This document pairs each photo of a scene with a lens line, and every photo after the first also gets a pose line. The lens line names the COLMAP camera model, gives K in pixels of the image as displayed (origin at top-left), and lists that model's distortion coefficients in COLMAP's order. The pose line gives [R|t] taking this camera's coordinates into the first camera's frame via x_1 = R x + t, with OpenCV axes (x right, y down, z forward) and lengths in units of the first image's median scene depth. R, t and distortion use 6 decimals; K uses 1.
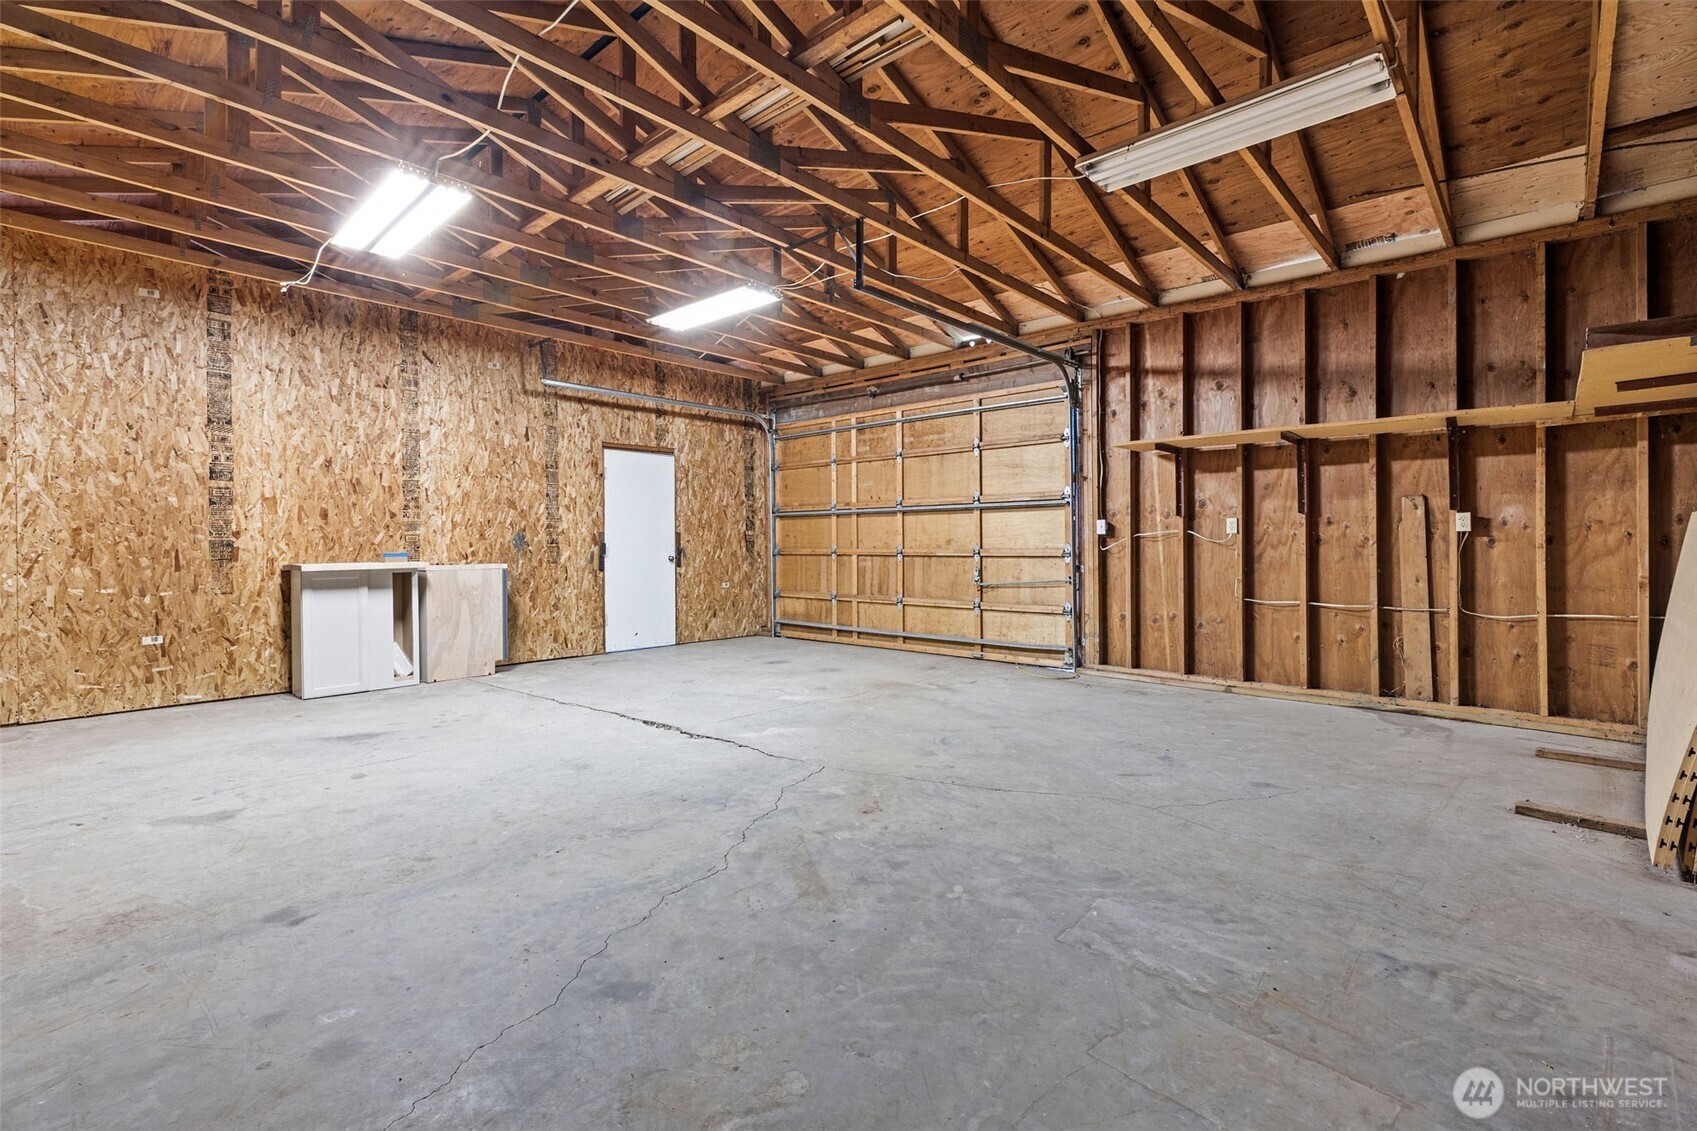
lens RADIAL K [[767.5, 0, 845.3], [0, 767.5, 552.6], [0, 0, 1]] dist [0.005649, 0.000739]
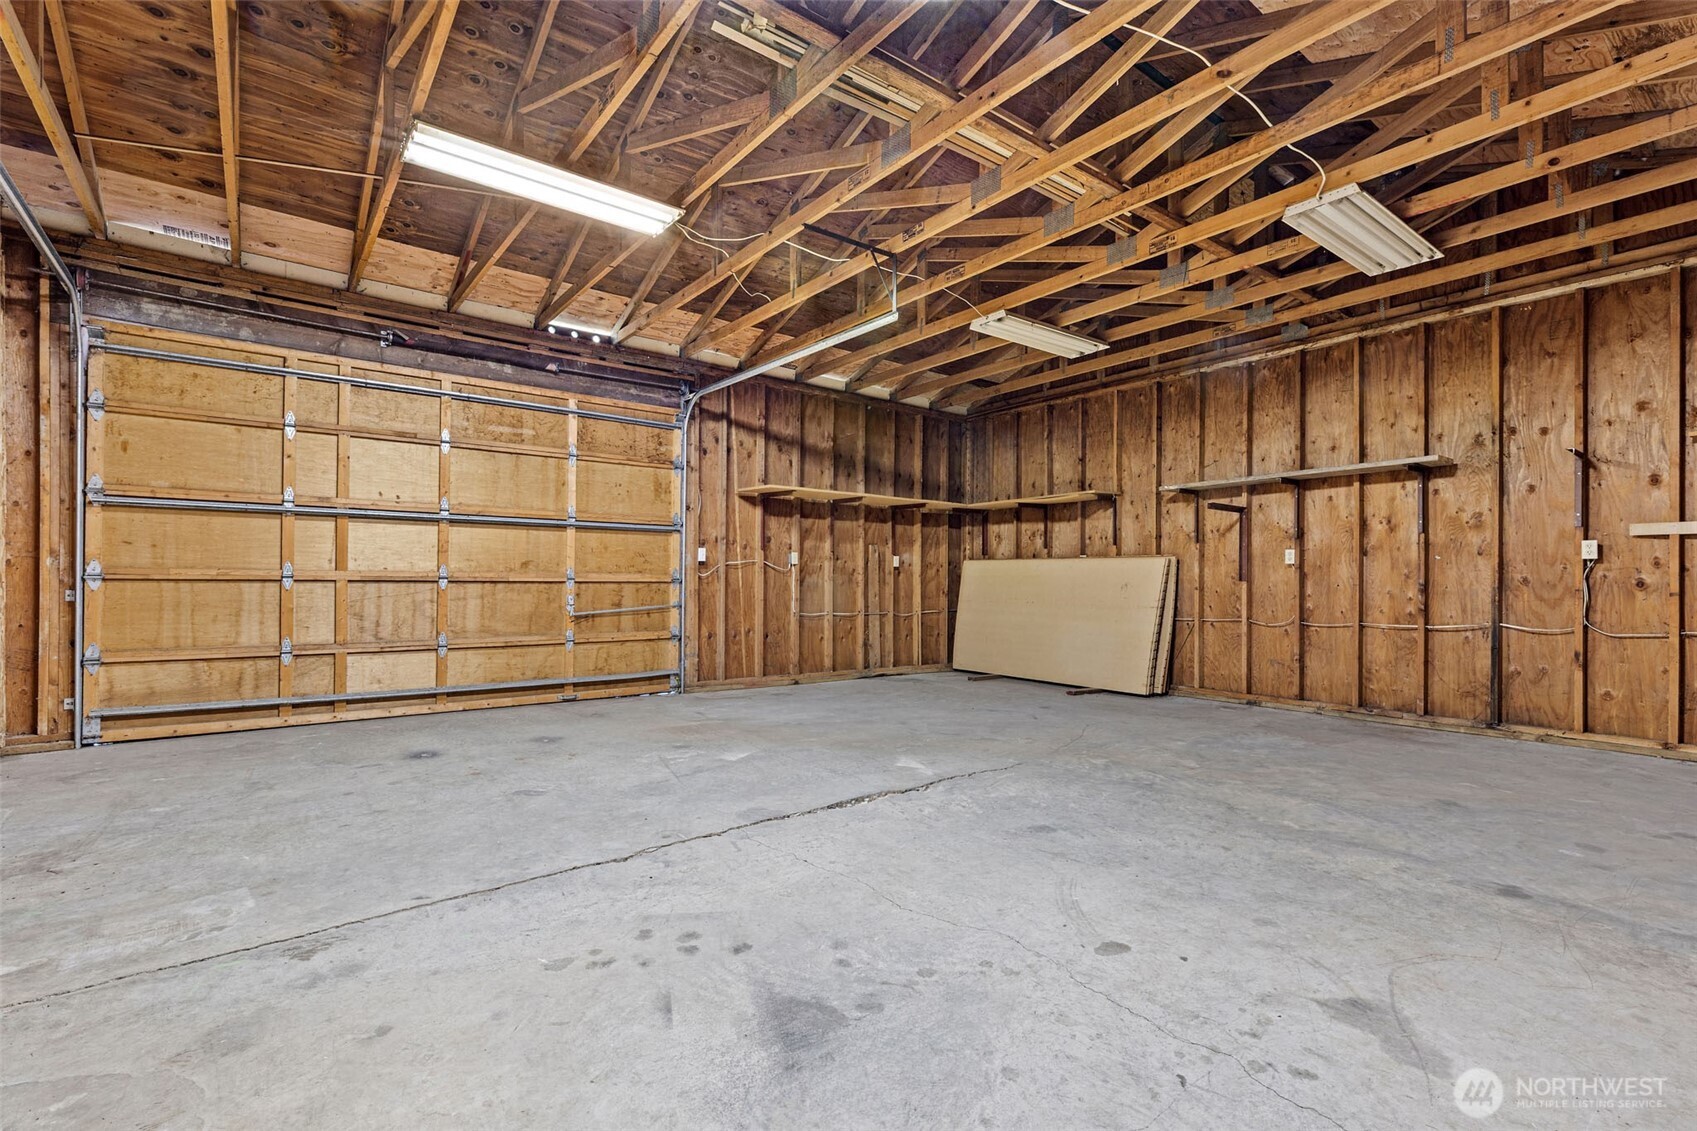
lens RADIAL K [[767.5, 0, 842.8], [0, 767.5, 581.5], [0, 0, 1]] dist [0.005649, 0.000739]
pose [[0.172869, -0.000415, 0.984945, -2.739051], [-0.003667, 0.999993, 0.001065, 0.010356], [-0.984938, -0.003796, 0.172866, 2.403337]]
